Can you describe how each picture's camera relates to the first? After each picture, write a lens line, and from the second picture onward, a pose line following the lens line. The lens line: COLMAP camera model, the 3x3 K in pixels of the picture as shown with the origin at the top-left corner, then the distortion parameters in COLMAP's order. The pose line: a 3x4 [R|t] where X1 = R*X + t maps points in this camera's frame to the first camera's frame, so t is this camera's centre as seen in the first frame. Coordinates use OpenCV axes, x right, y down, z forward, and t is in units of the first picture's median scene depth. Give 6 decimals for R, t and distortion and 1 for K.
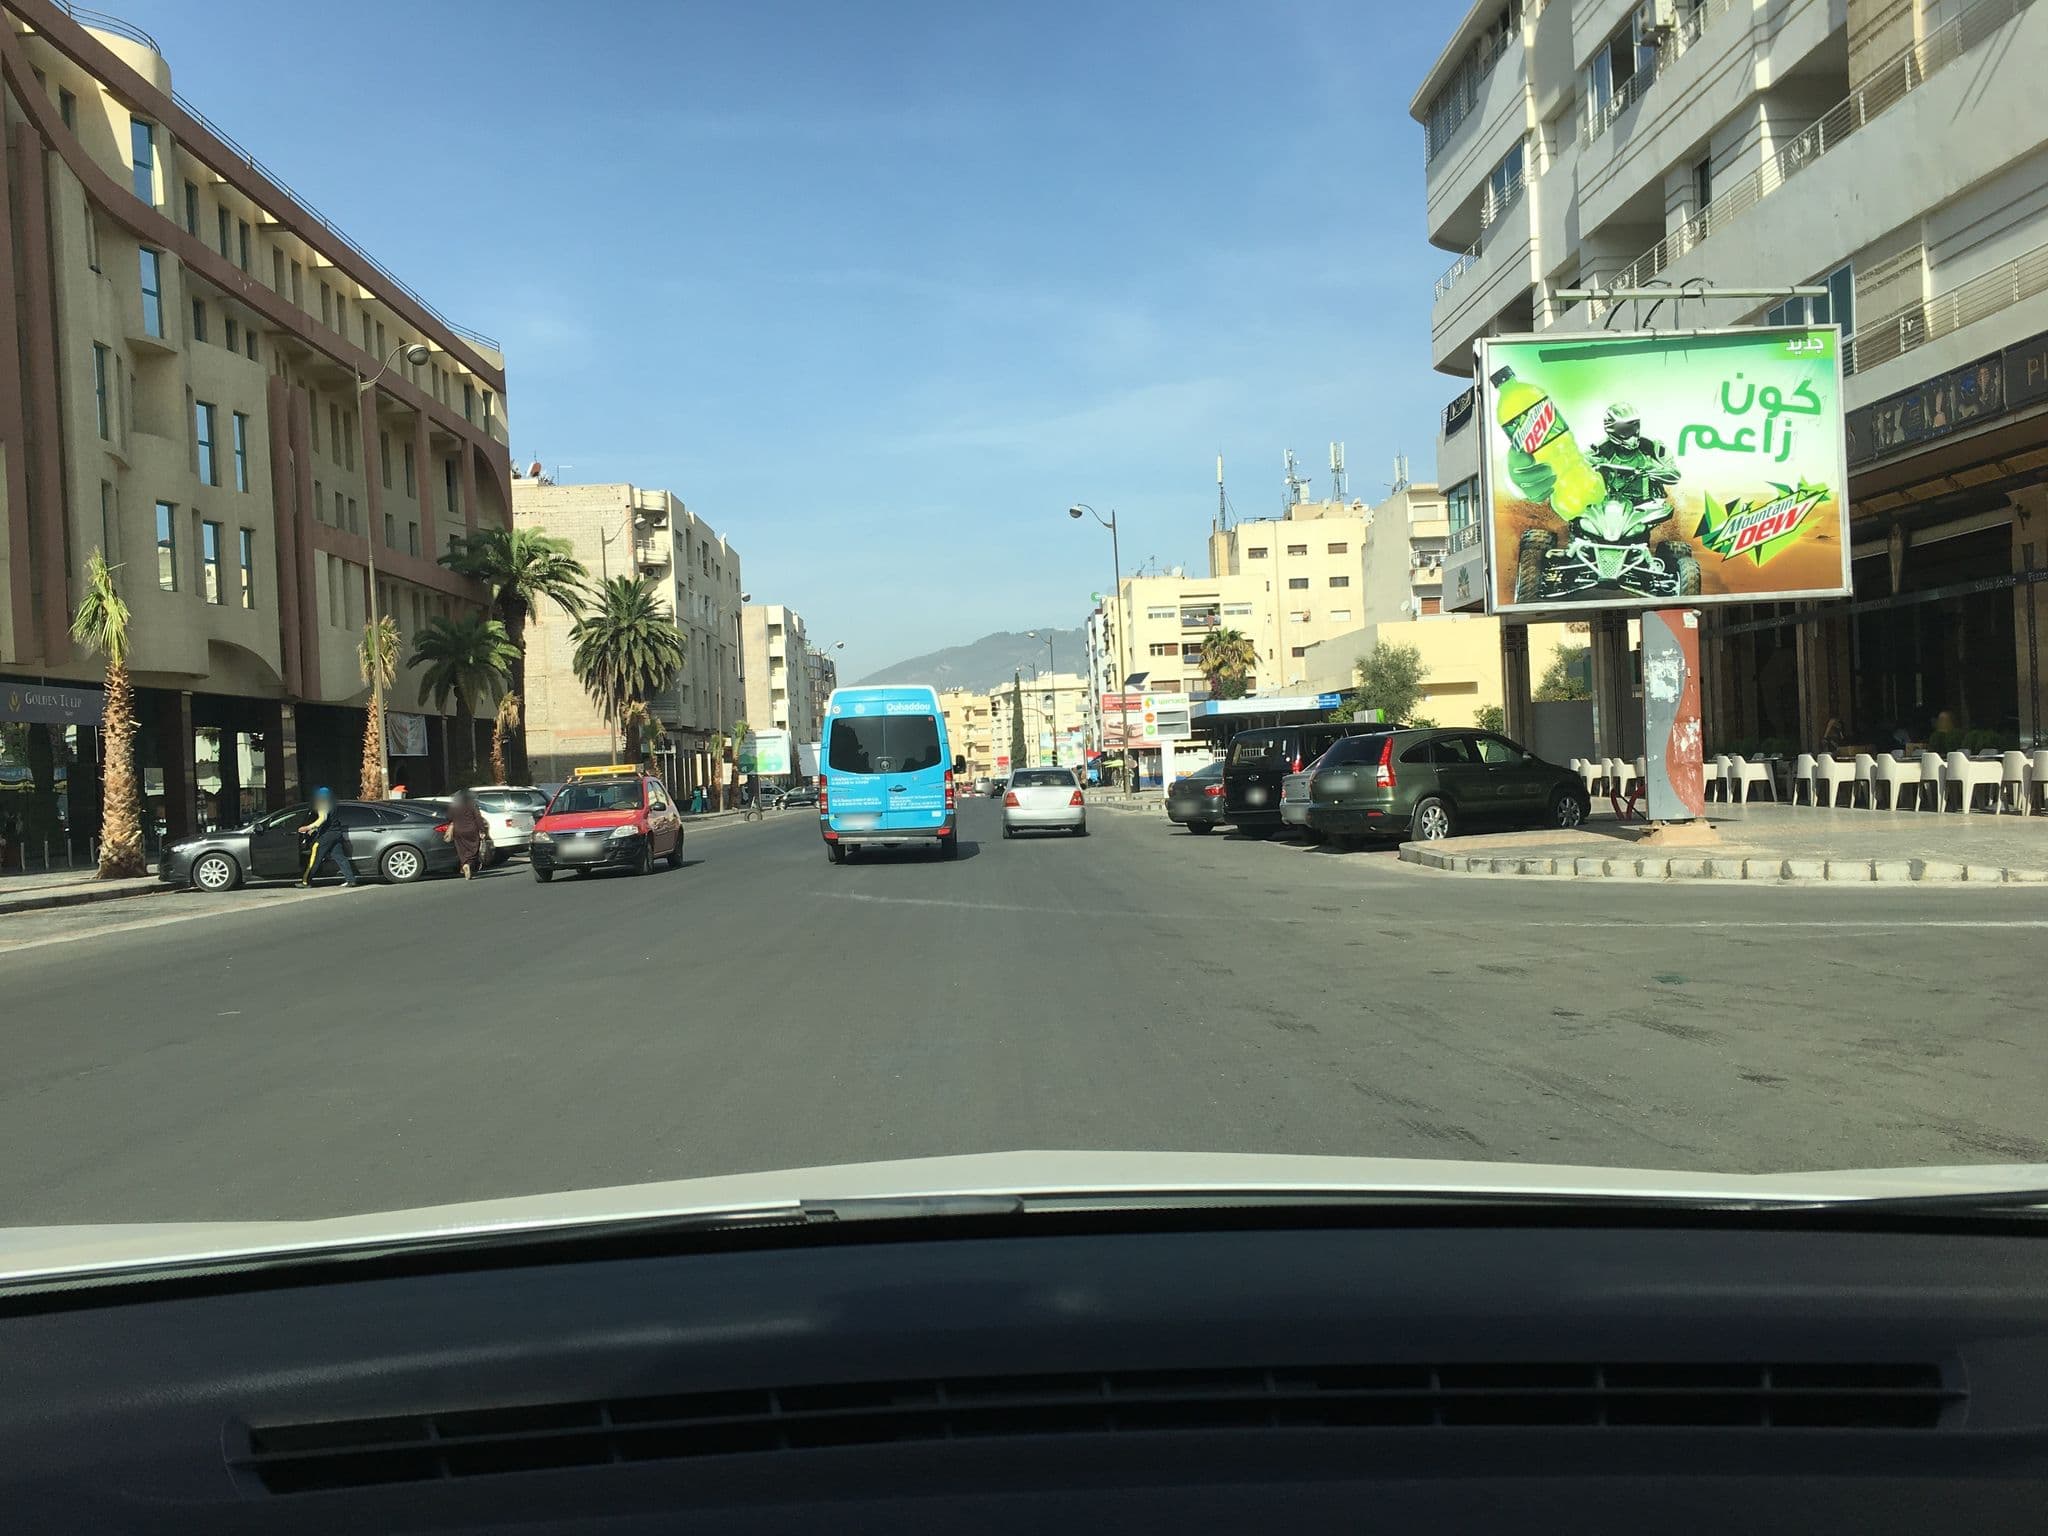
lens RADIAL K [[1930.4, 0, 1024.0], [0, 1930.4, 768.0], [0, 0, 1]] dist [-0.086356, -0.010479]
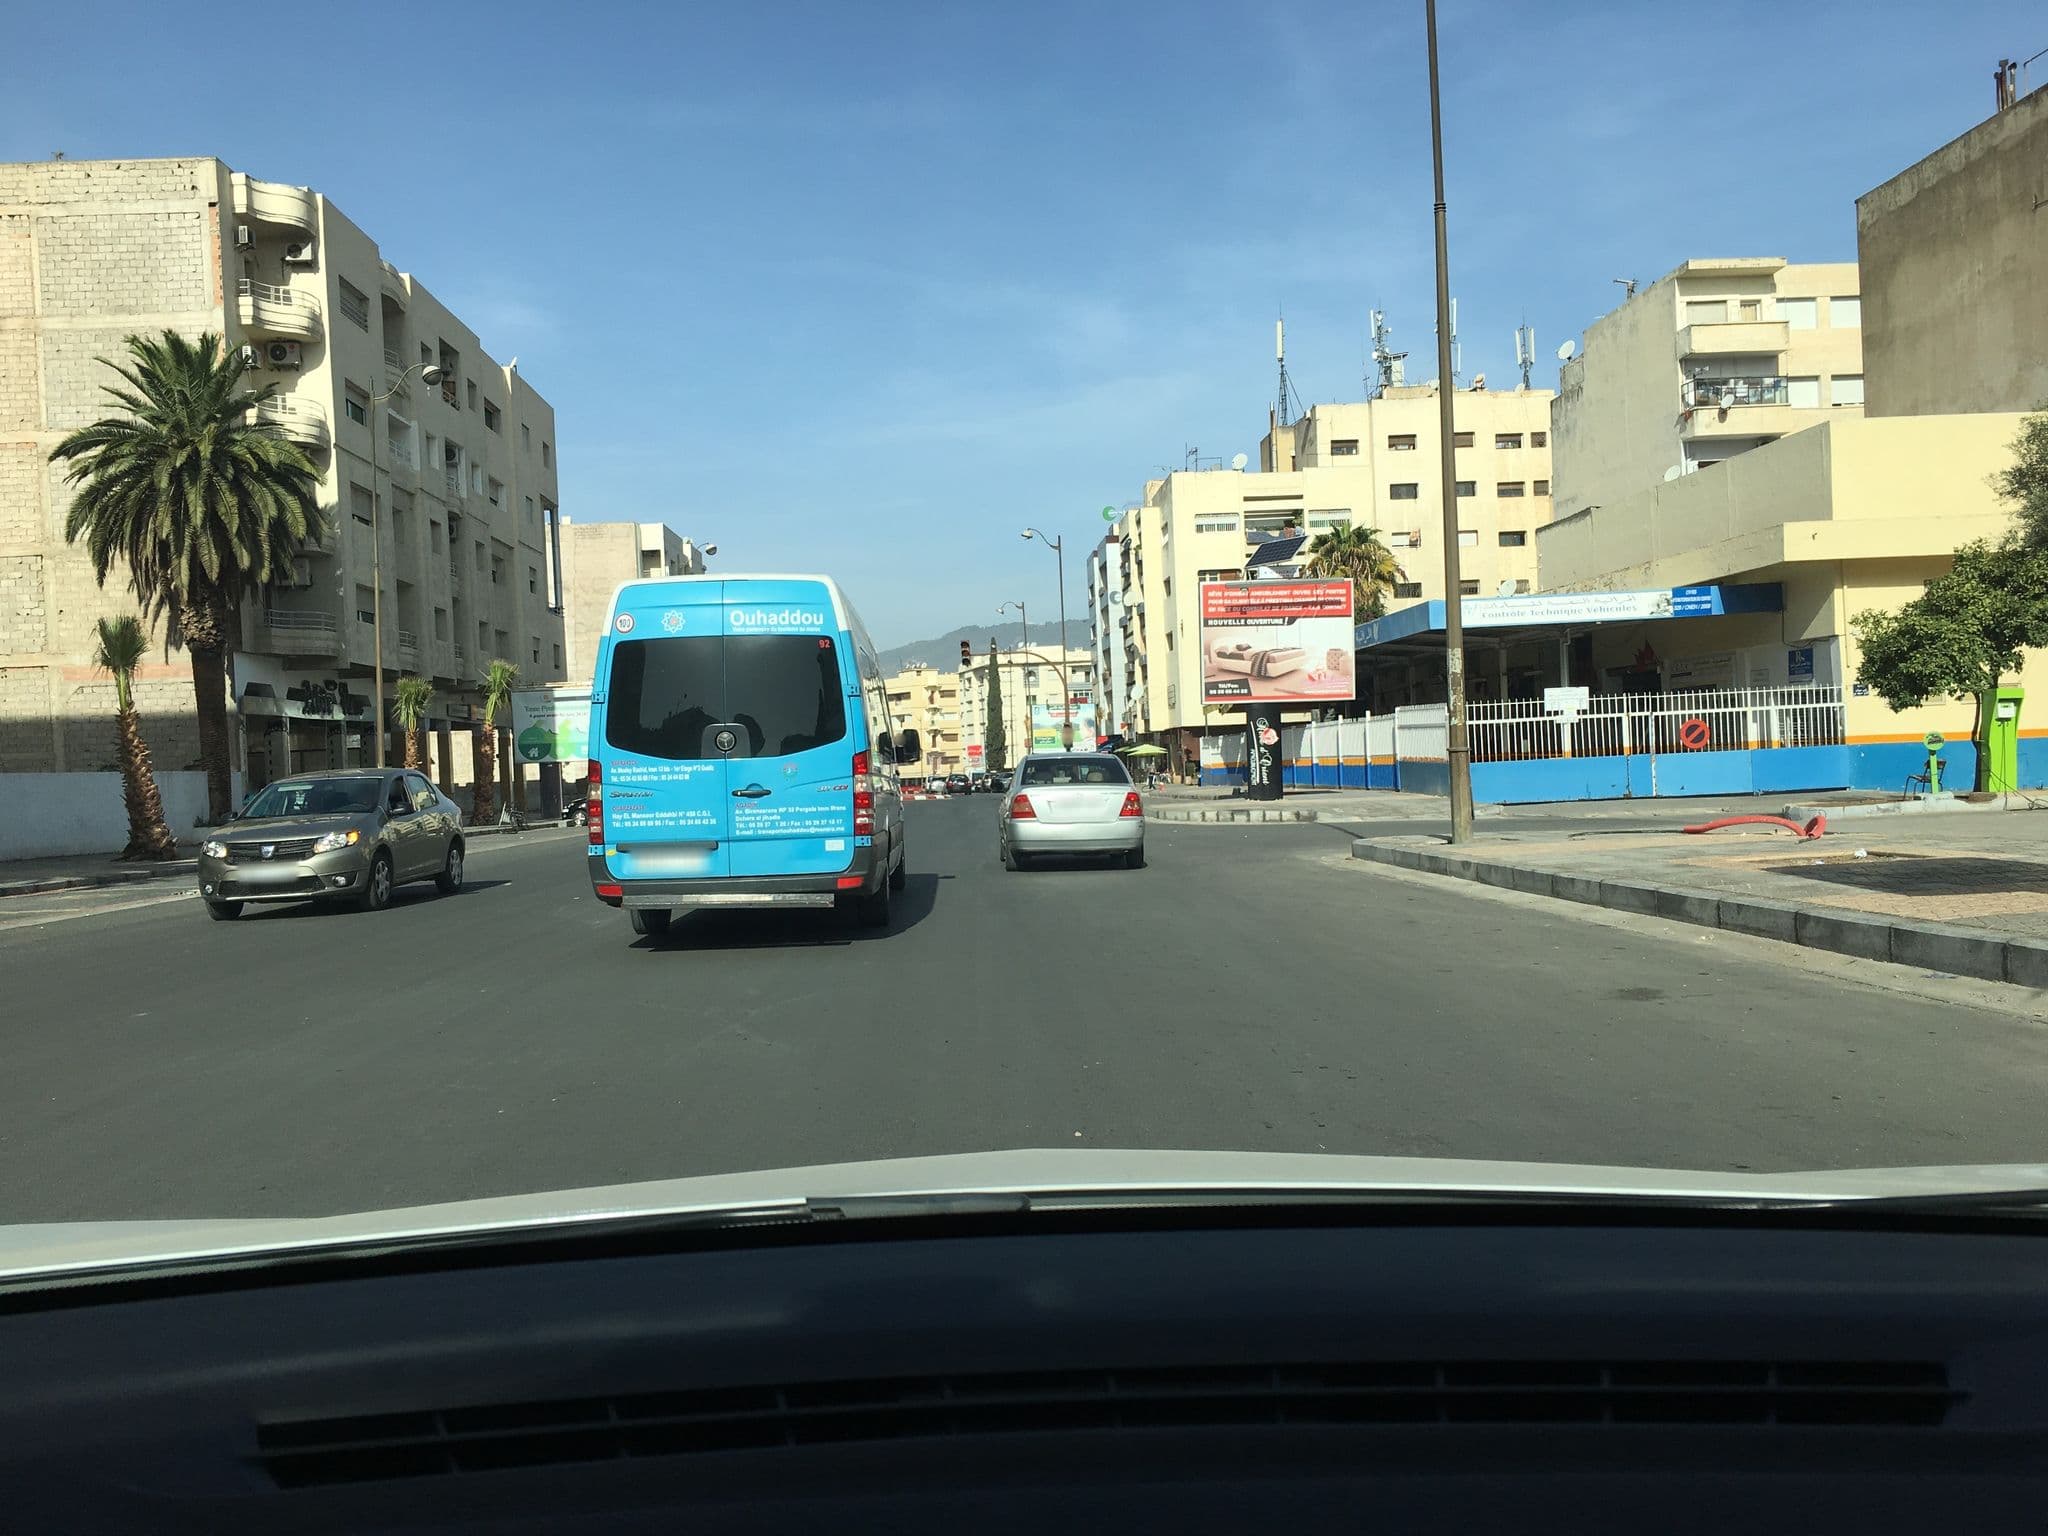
lens RADIAL K [[1930.4, 0, 1024.0], [0, 1930.4, 768.0], [0, 0, 1]] dist [-0.086356, -0.010479]
pose [[0.999871, 0.000534, 0.016071, -0.005971], [-0.000568, 0.999998, 0.002052, 0.003036], [-0.016069, -0.002061, 0.999869, 0.335397]]
